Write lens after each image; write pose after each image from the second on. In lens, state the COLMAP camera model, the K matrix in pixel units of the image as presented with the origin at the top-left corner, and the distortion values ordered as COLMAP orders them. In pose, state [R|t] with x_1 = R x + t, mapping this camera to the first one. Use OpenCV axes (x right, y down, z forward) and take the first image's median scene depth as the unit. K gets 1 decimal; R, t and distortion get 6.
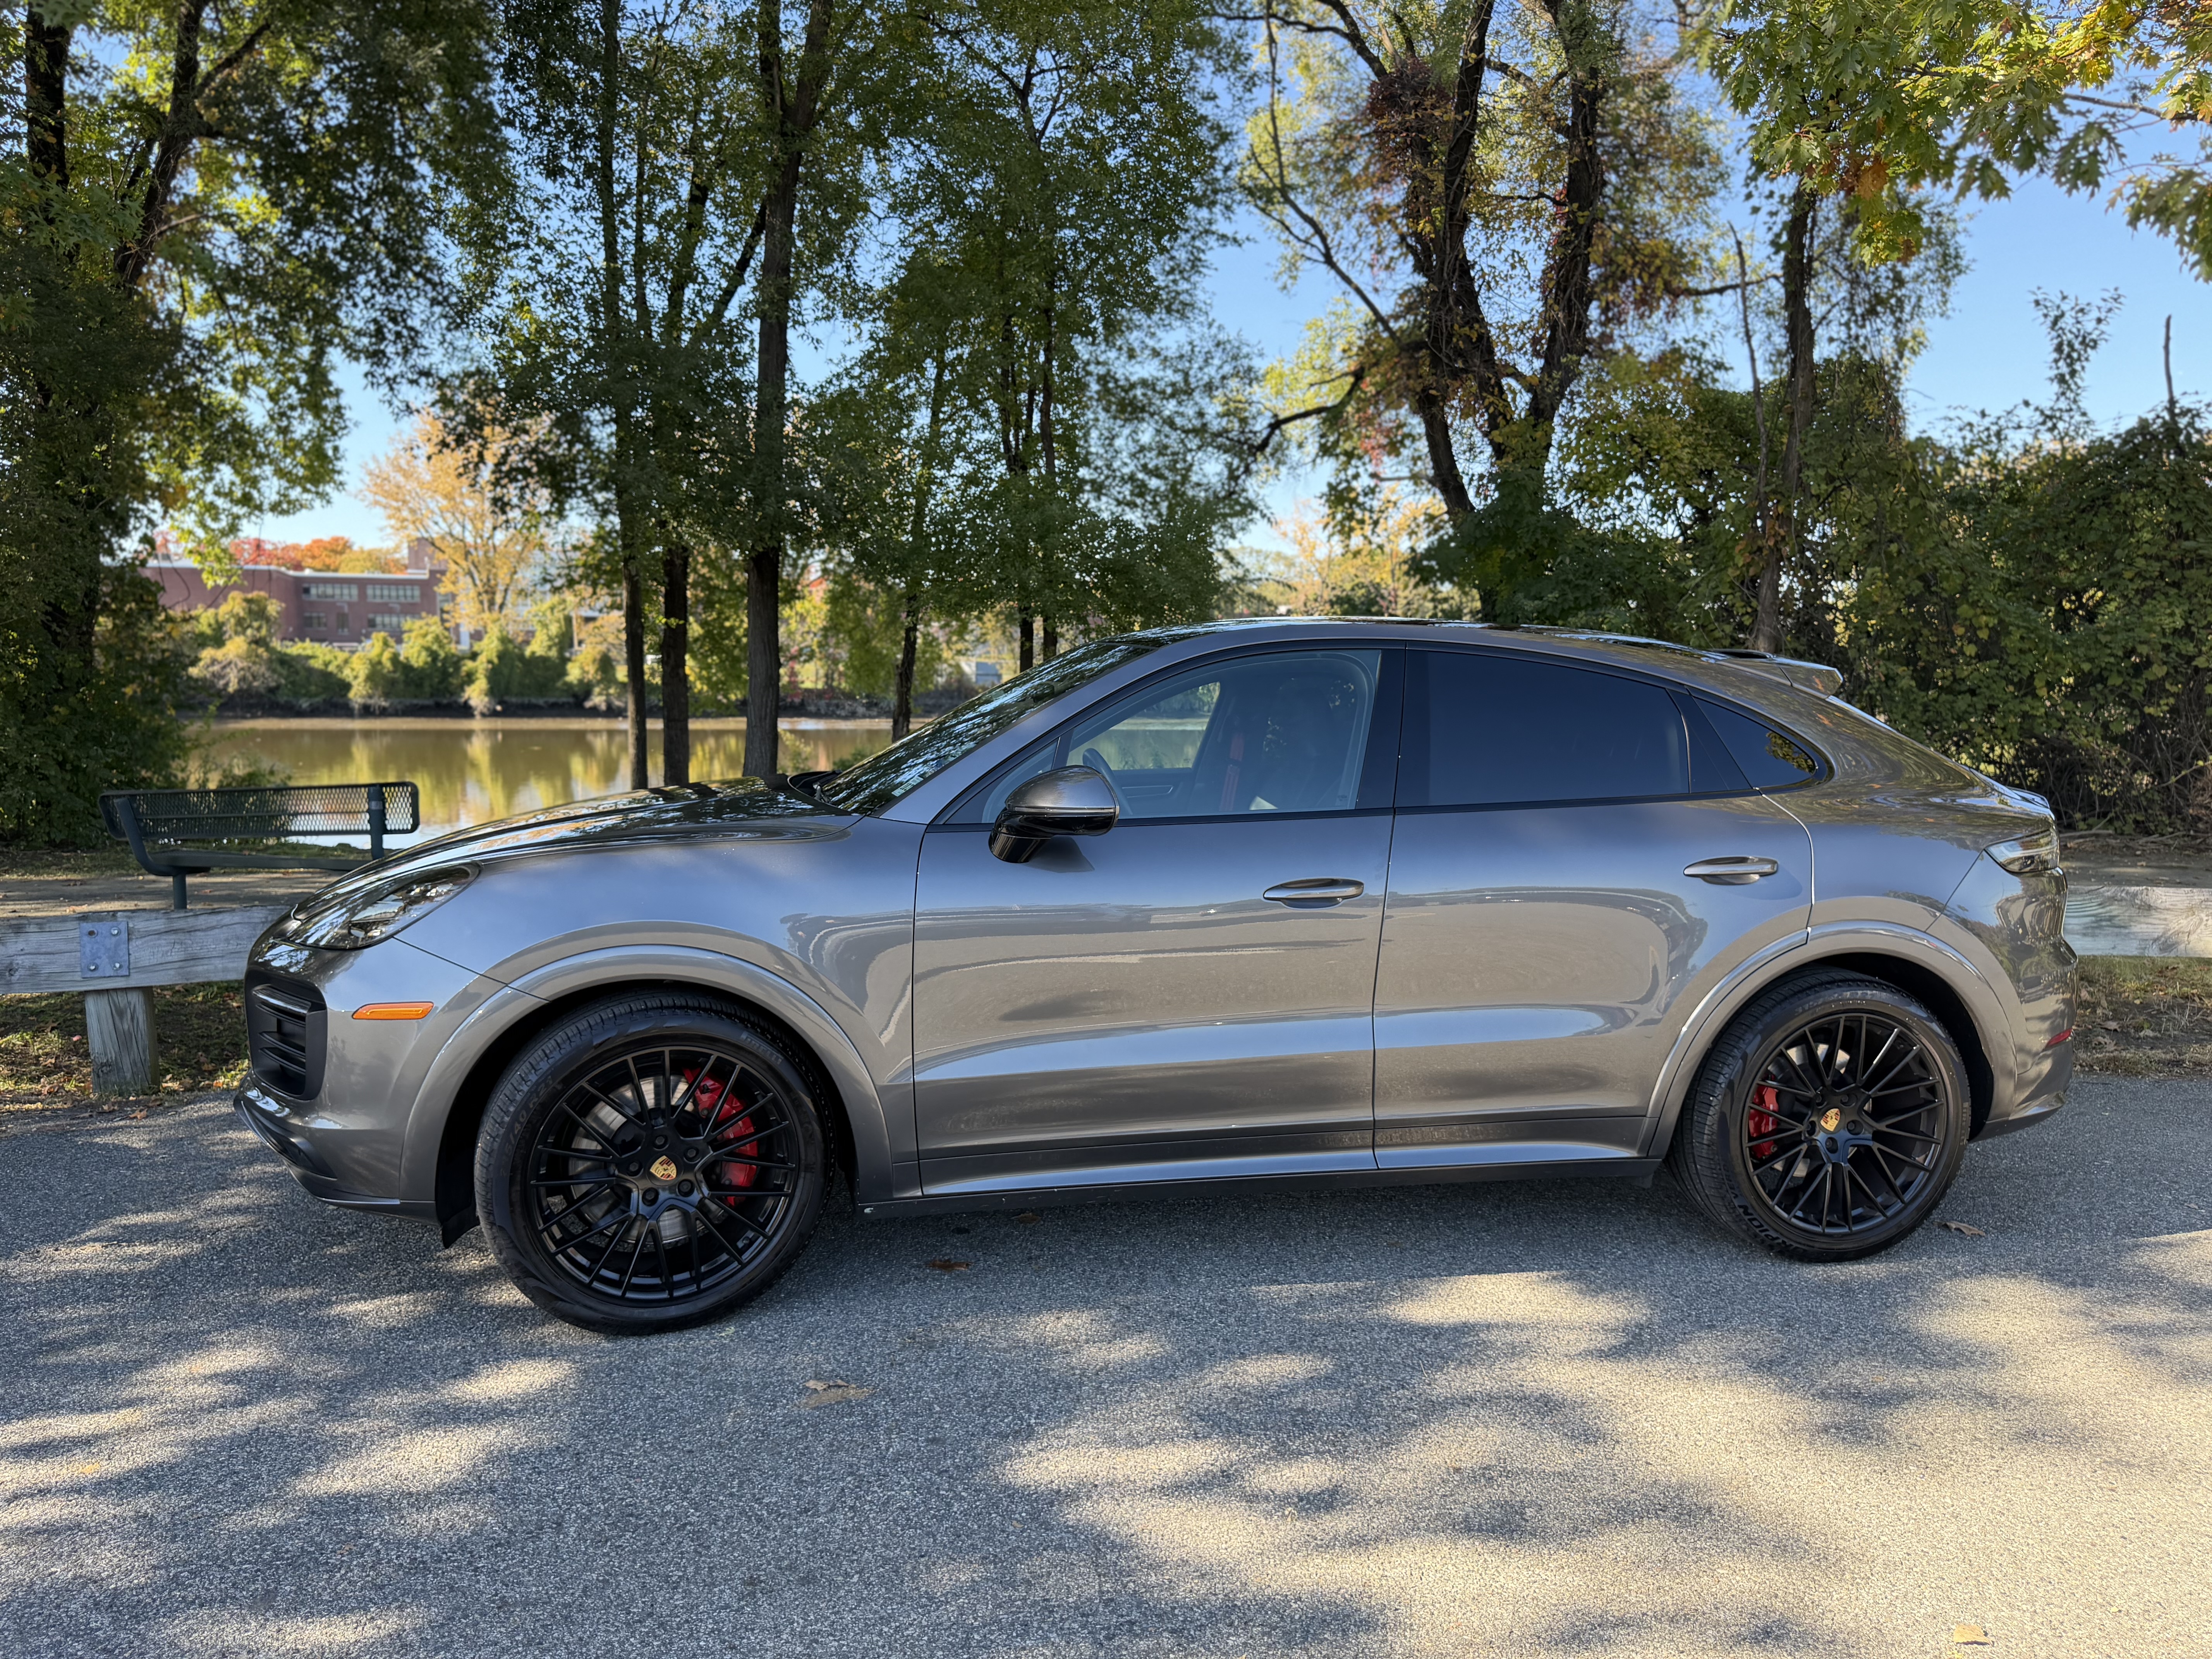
lens RADIAL K [[1576.9, 0, 1114.2], [0, 1576.9, 824.4], [0, 0, 1]] dist [0.025415, -0.030000]
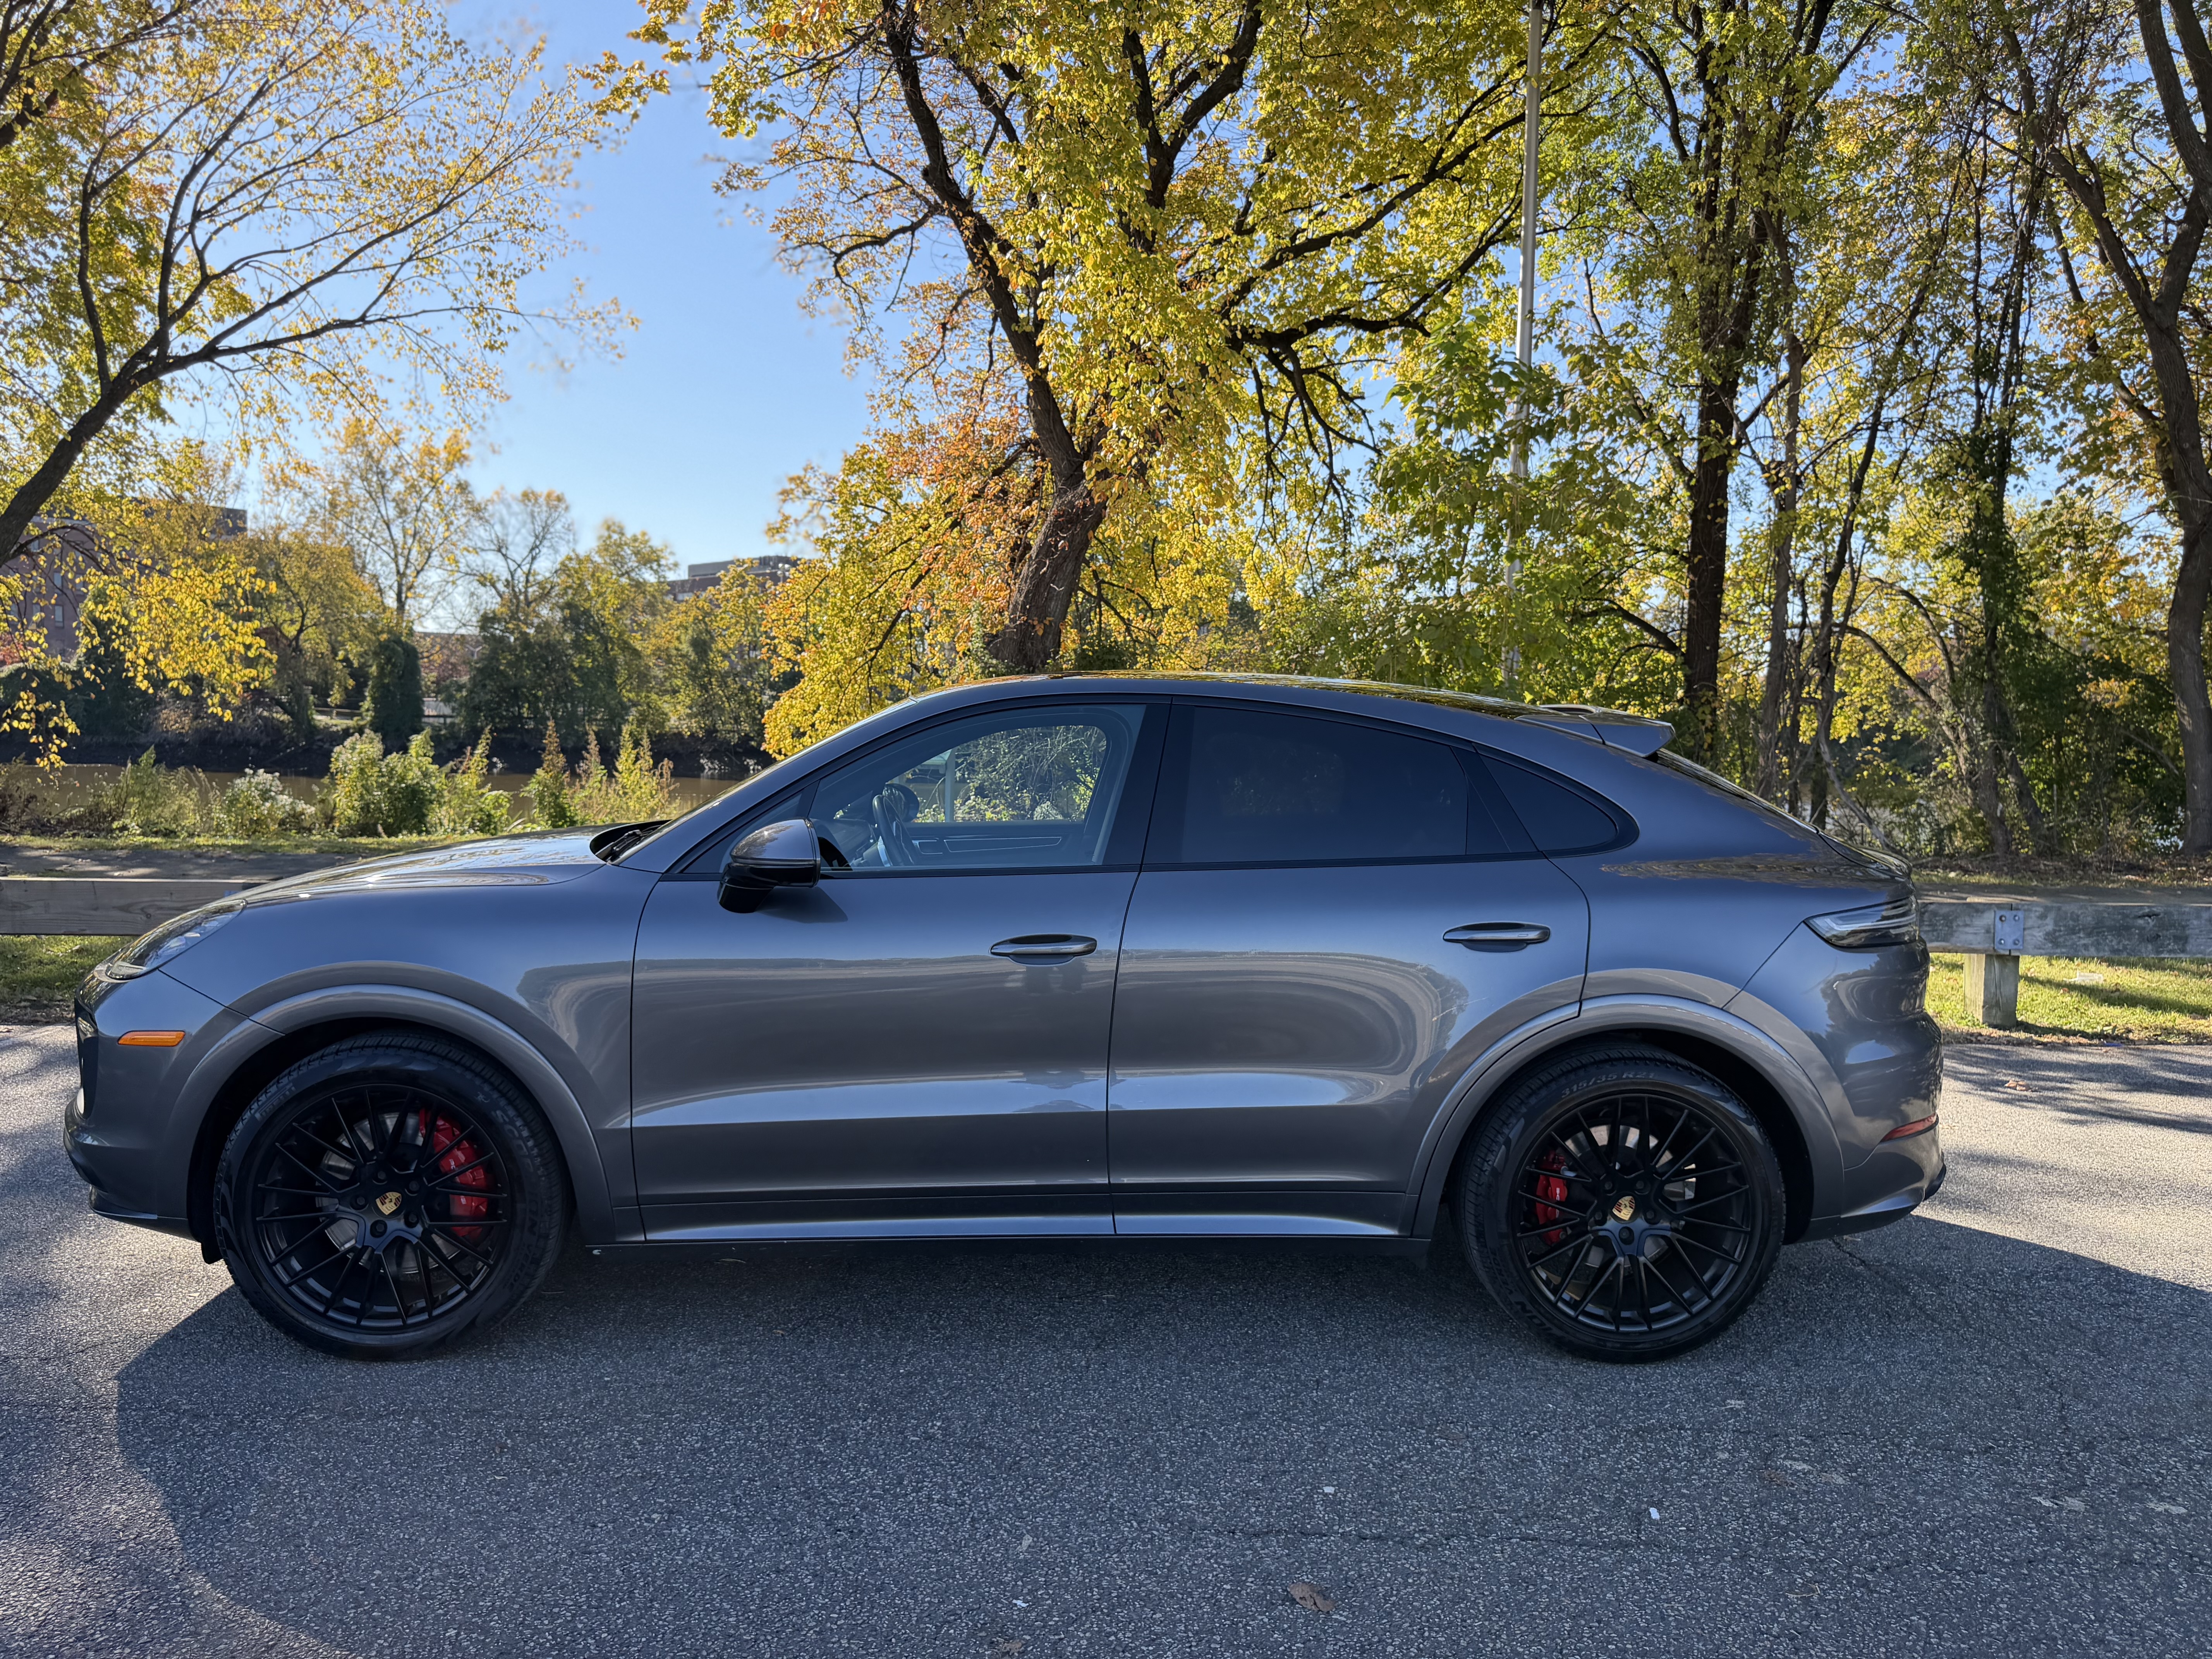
lens RADIAL K [[1576.9, 0, 1108.9], [0, 1576.9, 823.5], [0, 0, 1]] dist [0.025415, -0.030000]
pose [[0.990525, 0.018528, -0.136075, 0.301517], [-0.021736, 0.999519, -0.022127, -0.013795], [0.135599, 0.024875, 0.990451, 0.032795]]
